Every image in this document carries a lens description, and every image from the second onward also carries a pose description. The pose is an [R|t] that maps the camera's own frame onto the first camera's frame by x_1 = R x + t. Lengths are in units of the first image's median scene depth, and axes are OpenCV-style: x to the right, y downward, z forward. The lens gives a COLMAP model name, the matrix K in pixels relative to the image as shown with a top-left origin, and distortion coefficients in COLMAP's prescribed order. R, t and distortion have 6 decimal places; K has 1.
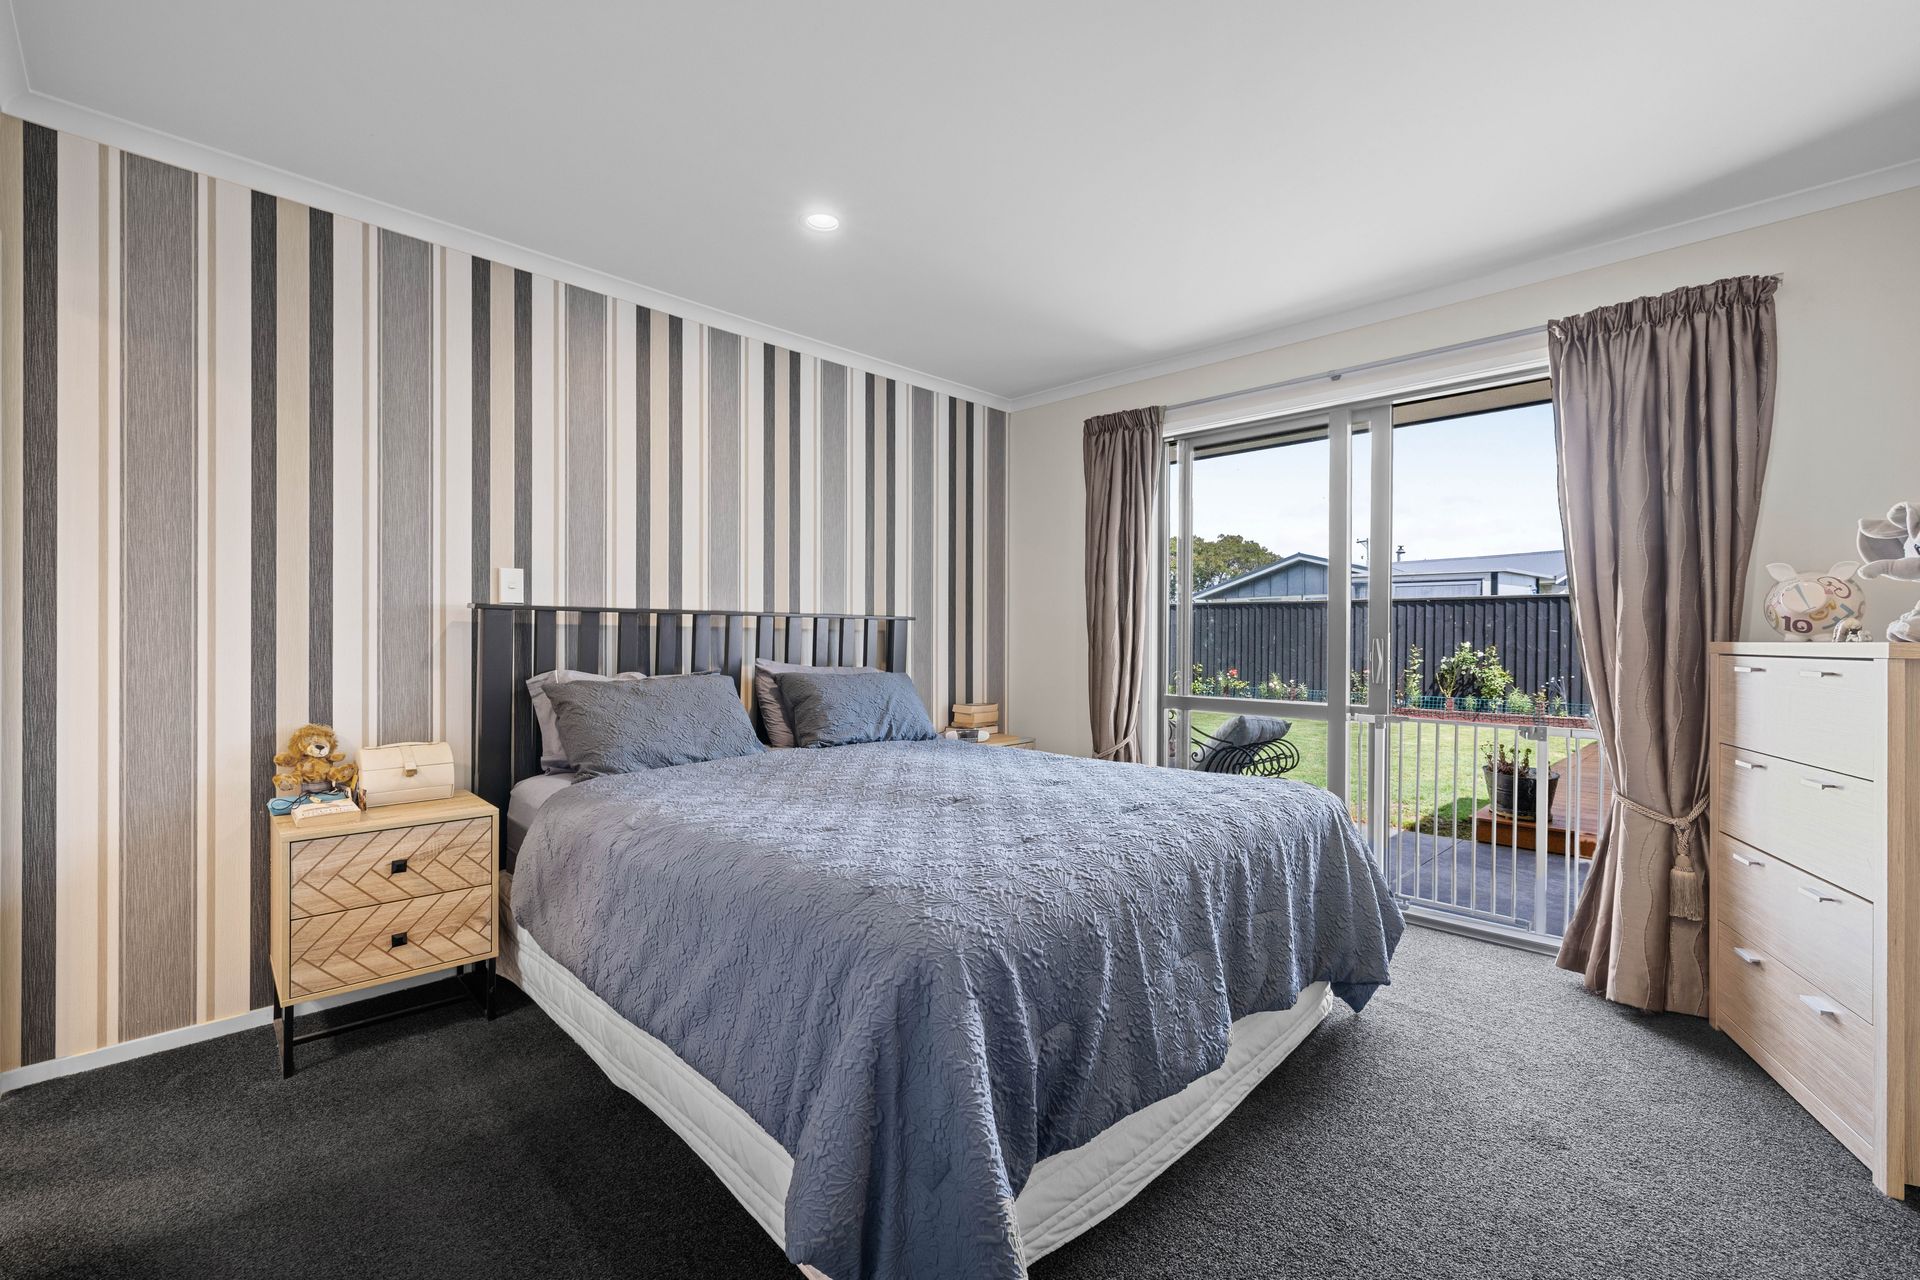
lens RADIAL K [[810.2, 0, 972.9], [0, 810.2, 644.1], [0, 0, 1]] dist [0.000037, 0.000349]
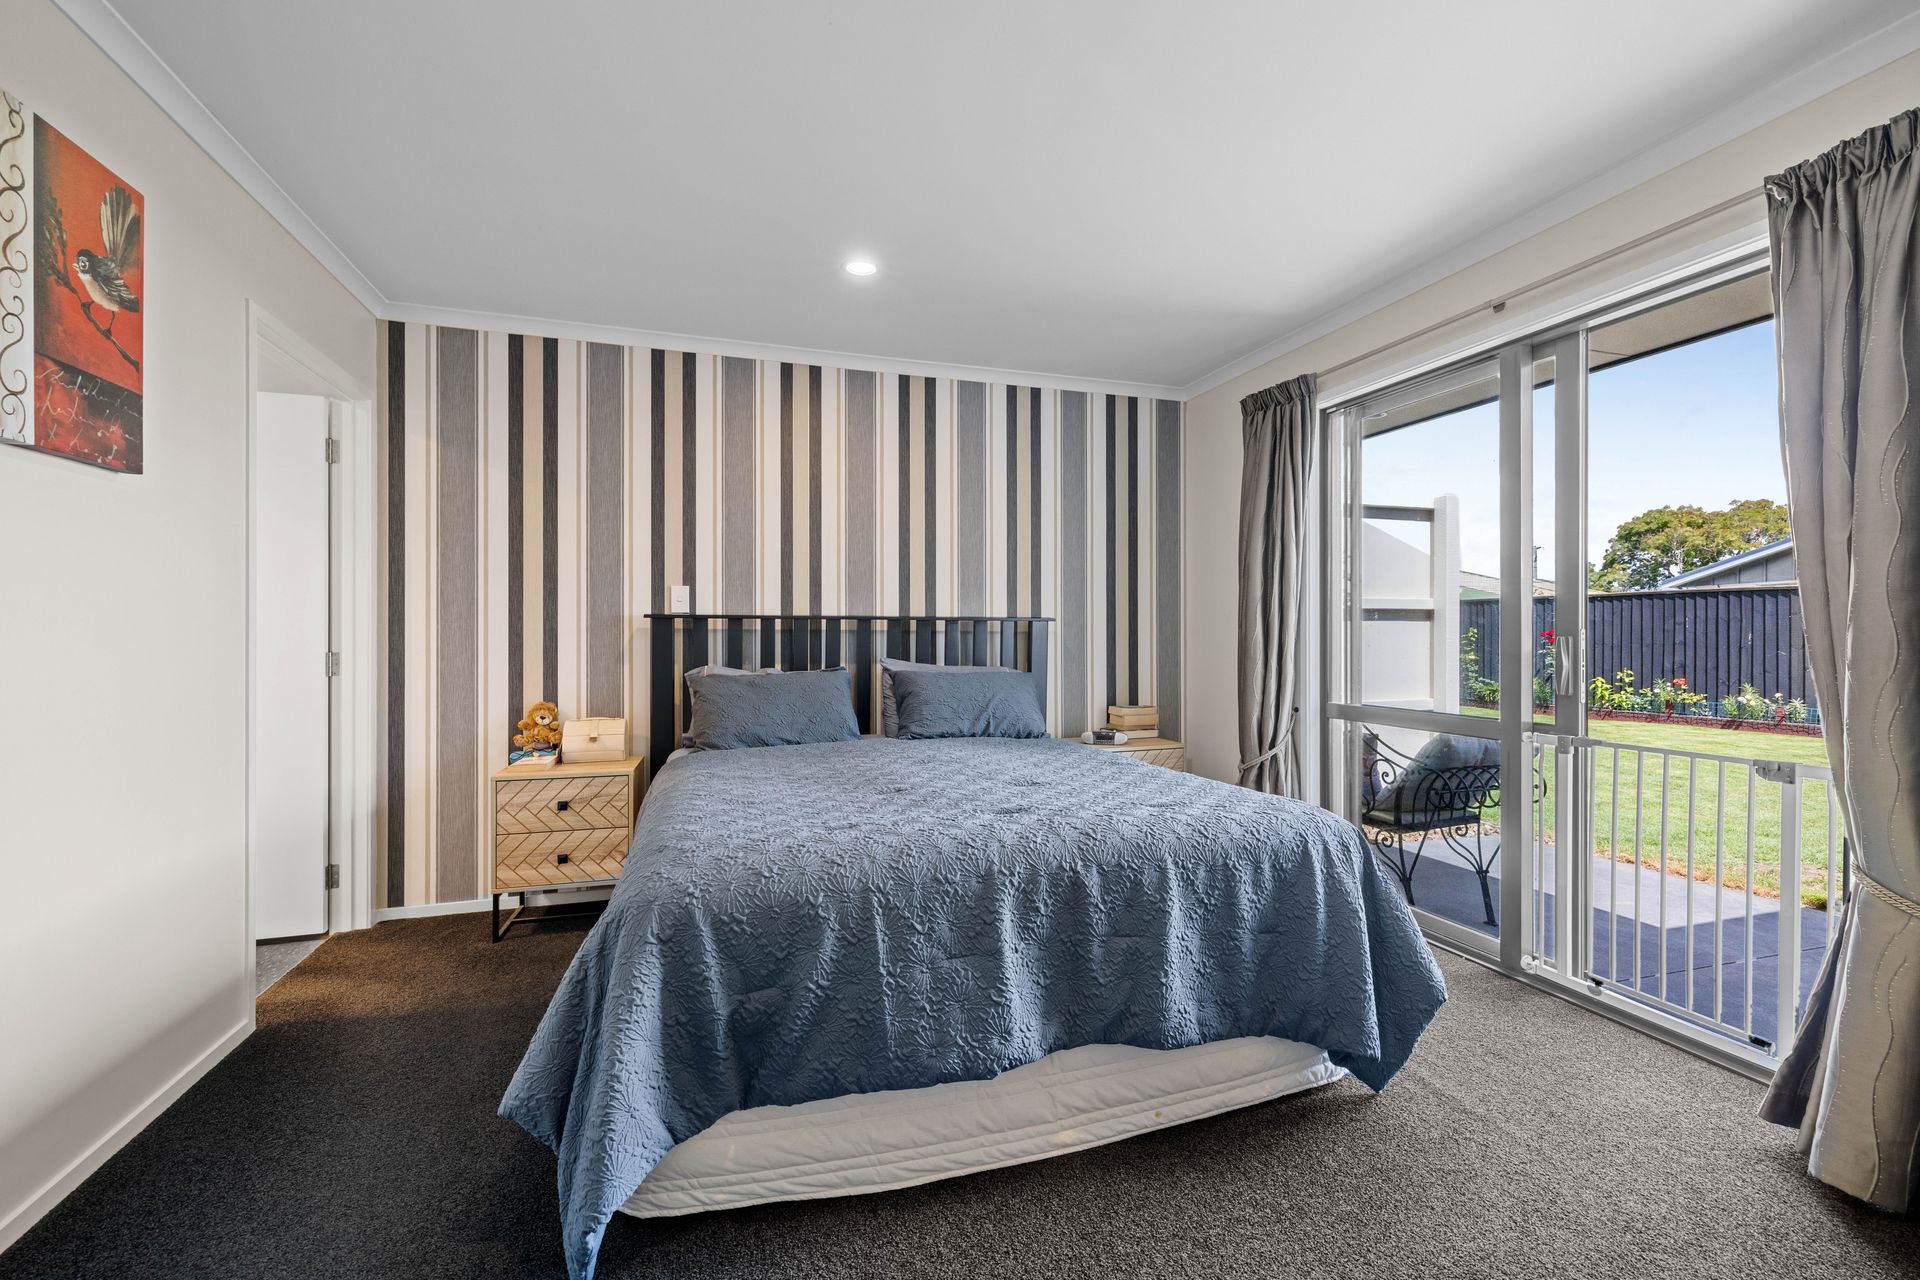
lens RADIAL K [[810.2, 0, 980.5], [0, 810.2, 642.0], [0, 0, 1]] dist [0.000037, 0.000349]
pose [[0.889402, -0.002899, -0.457117, 0.435825], [0.000694, 0.999987, -0.004992, 0.002028], [0.457126, 0.004122, 0.889392, 0.075488]]
